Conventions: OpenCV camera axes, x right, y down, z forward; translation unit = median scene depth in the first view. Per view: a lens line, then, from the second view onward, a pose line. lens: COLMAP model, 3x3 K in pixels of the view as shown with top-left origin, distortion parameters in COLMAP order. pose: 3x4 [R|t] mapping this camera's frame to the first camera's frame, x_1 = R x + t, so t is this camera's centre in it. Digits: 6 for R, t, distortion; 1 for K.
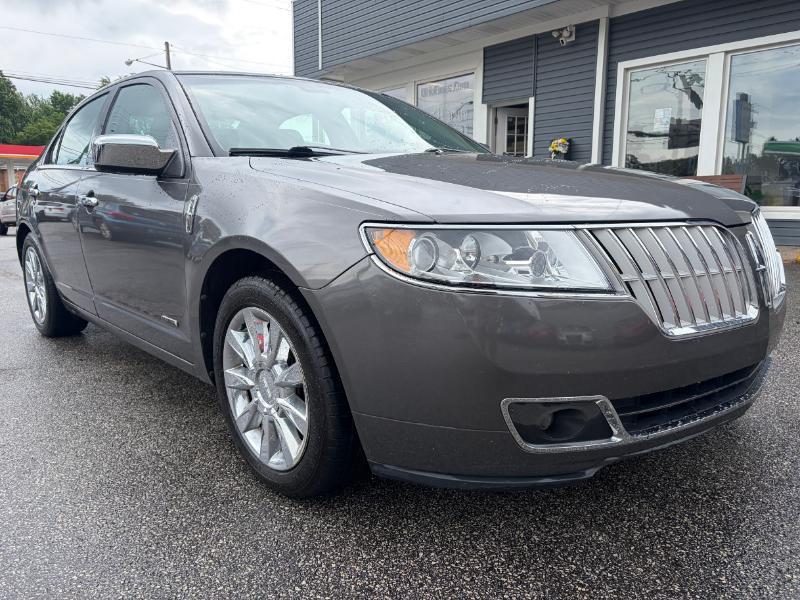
lens RADIAL K [[606.4, 0, 395.4], [0, 606.4, 299.3], [0, 0, 1]] dist [0.041363, -0.039177]
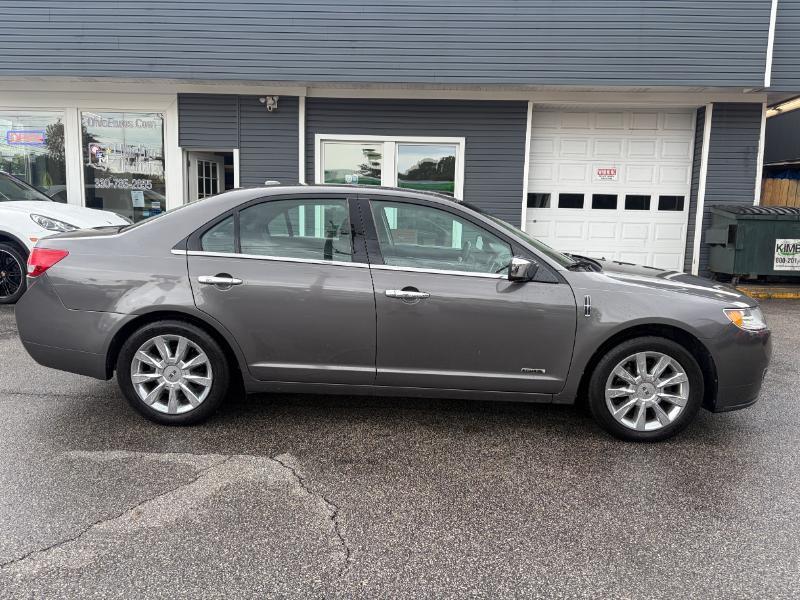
lens RADIAL K [[606.4, 0, 399.9], [0, 606.4, 300.9], [0, 0, 1]] dist [0.041363, -0.039177]
pose [[0.680700, -0.075349, 0.728677, -0.447942], [0.091462, 0.995654, 0.017516, -0.052638], [-0.726830, 0.054723, 0.684634, 0.041200]]
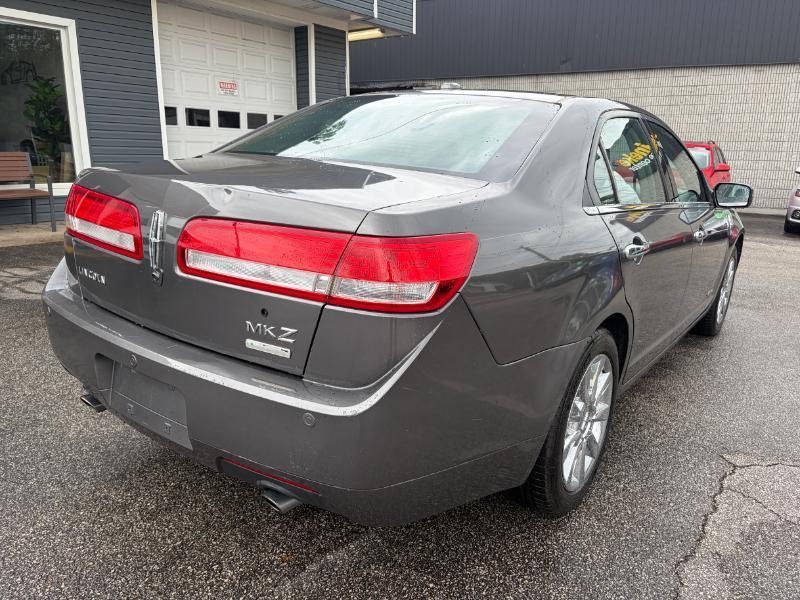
lens RADIAL K [[606.4, 0, 403.0], [0, 606.4, 297.5], [0, 0, 1]] dist [0.041363, -0.039177]
pose [[-0.210600, -0.227051, 0.950839, -0.459606], [0.141244, 0.955380, 0.259419, -0.130070], [-0.967315, 0.188934, -0.169133, 0.539345]]
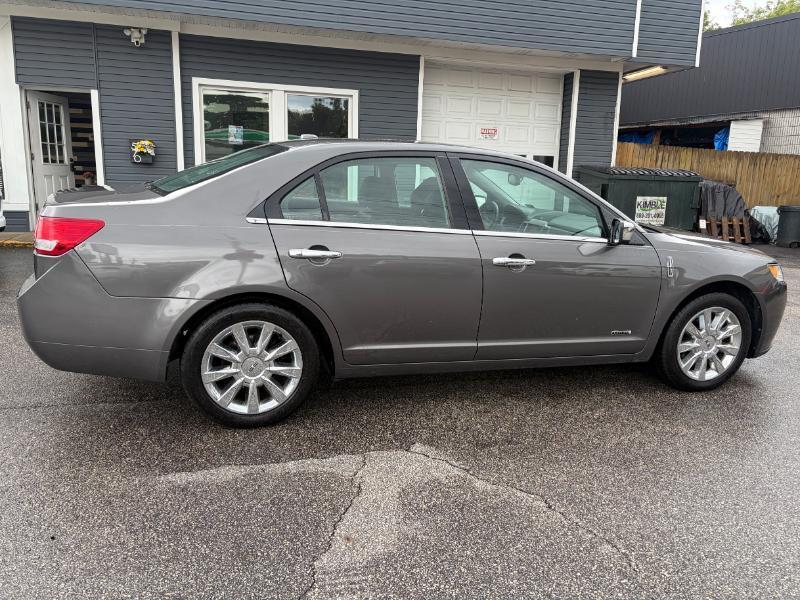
lens RADIAL K [[606.4, 0, 398.8], [0, 606.4, 299.2], [0, 0, 1]] dist [0.041363, -0.039177]
pose [[0.417786, -0.156042, 0.895045, -0.523450], [0.115150, 0.986291, 0.118201, -0.079428], [-0.901219, 0.053682, 0.430027, 0.213577]]
